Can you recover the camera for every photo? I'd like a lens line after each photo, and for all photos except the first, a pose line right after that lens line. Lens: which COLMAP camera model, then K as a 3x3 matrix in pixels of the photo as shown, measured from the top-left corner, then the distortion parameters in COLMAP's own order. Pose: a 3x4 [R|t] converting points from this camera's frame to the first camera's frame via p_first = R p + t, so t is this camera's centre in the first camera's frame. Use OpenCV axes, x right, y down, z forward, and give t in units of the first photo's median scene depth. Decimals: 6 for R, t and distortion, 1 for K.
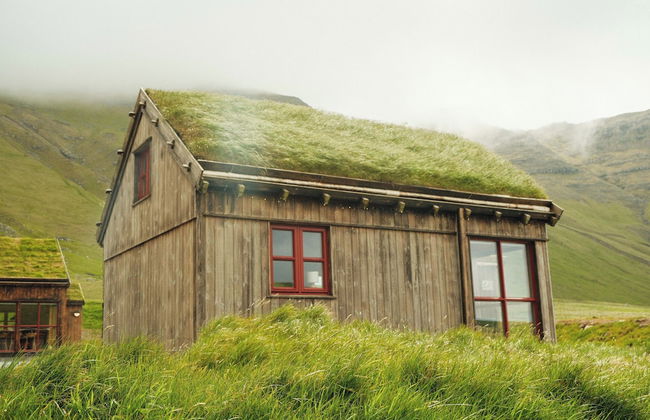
lens RADIAL K [[636.6, 0, 347.2], [0, 636.6, 219.6], [0, 0, 1]] dist [0.002699, 0.001369]
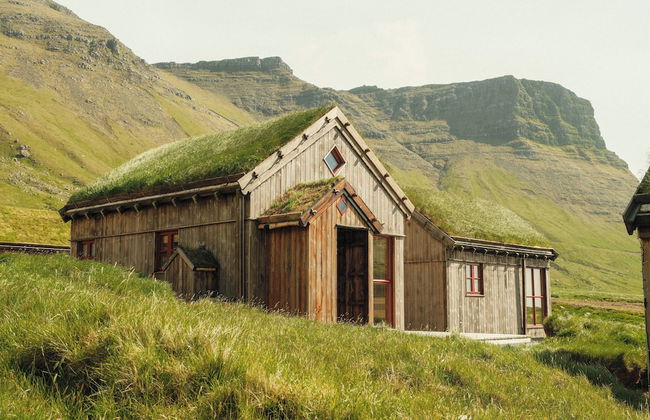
lens RADIAL K [[636.6, 0, 347.2], [0, 636.6, 219.6], [0, 0, 1]] dist [0.002699, 0.001369]
pose [[0.963947, 0.067585, 0.257369, -1.044666], [-0.083180, 0.995270, 0.050186, -0.209476], [-0.252760, -0.069785, 0.965009, -0.981569]]
